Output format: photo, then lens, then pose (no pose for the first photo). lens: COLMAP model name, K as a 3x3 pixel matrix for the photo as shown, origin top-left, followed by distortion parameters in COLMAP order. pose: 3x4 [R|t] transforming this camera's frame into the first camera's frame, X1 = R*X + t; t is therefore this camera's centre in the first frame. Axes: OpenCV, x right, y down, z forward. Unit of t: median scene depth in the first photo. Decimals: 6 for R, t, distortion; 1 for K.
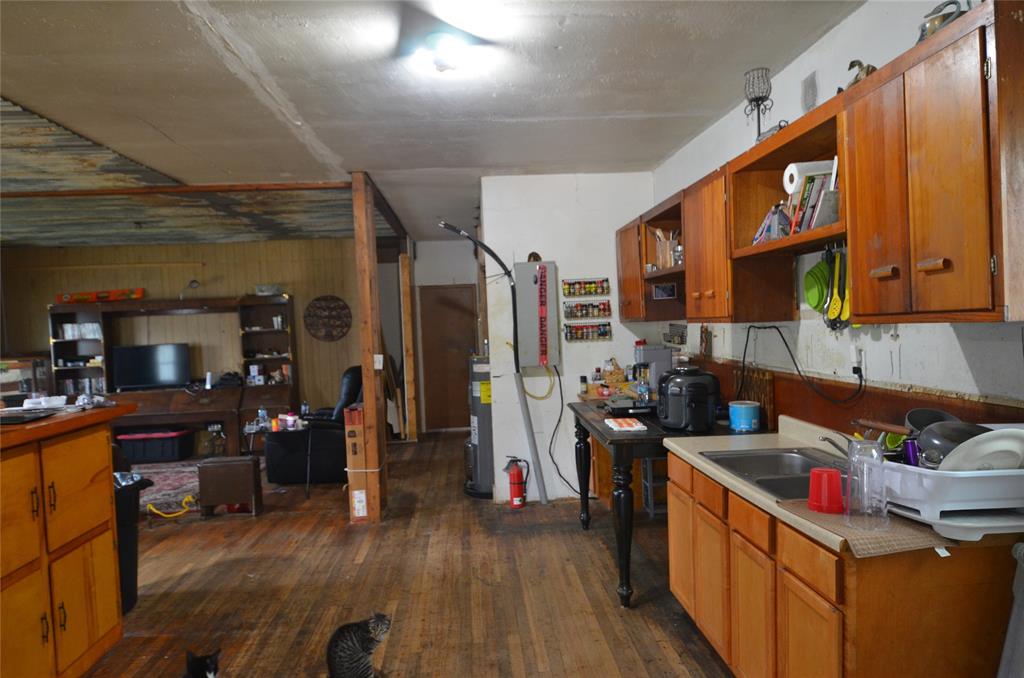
lens RADIAL K [[631.6, 0, 508.3], [0, 631.6, 347.4], [0, 0, 1]] dist [0.004709, 0.000505]
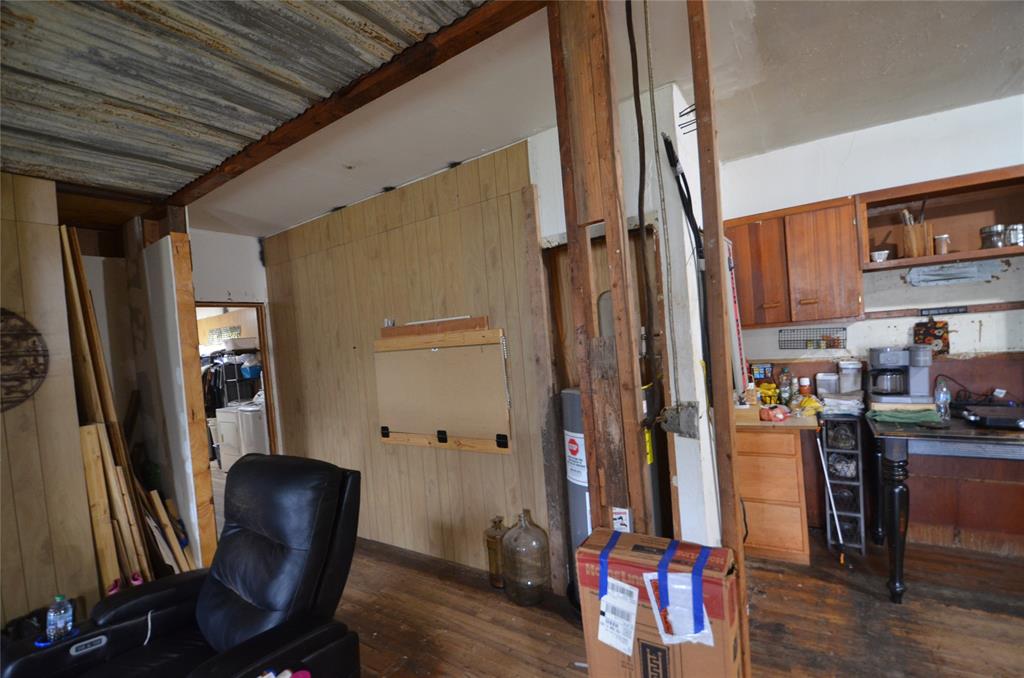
lens RADIAL K [[465.0, 0, 516.6], [0, 465.0, 351.3], [0, 0, 1]] dist [-0.022365, -0.000413]
pose [[0.606711, -0.030997, 0.794318, -0.472807], [0.087203, 0.995804, -0.027747, -0.020062], [-0.790125, 0.086101, 0.606868, 0.858499]]
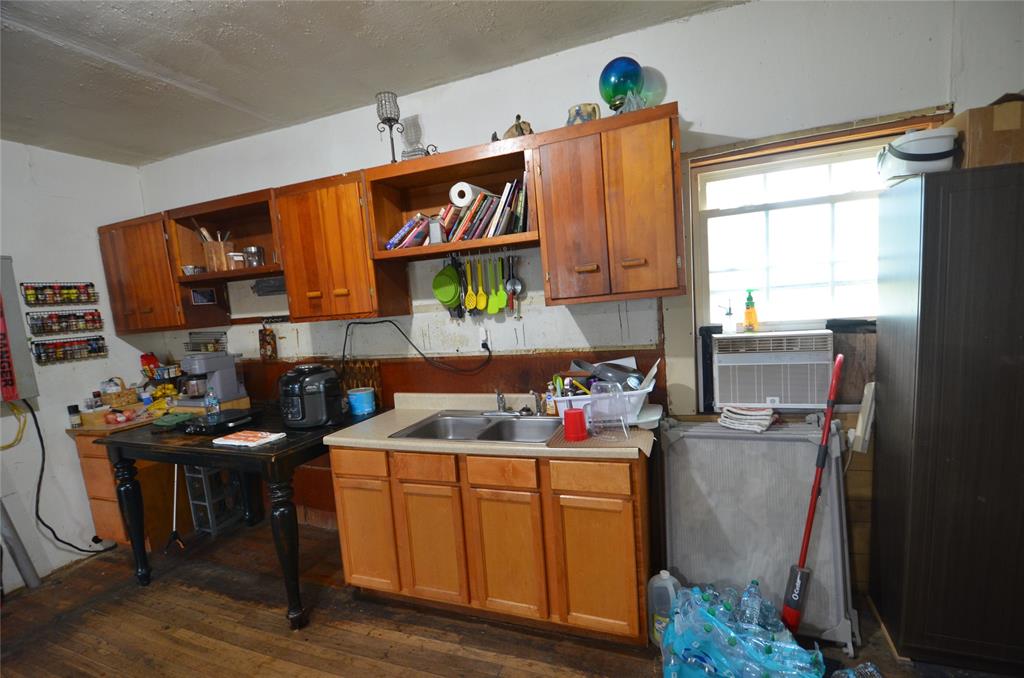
lens RADIAL K [[447.9, 0, 513.8], [0, 447.9, 350.0], [0, 0, 1]] dist [-0.016422, -0.005301]
pose [[0.397653, -0.089333, 0.913177, -0.156449], [0.096175, 0.993825, 0.055342, -0.001085], [-0.912481, 0.065818, 0.403789, 0.268872]]
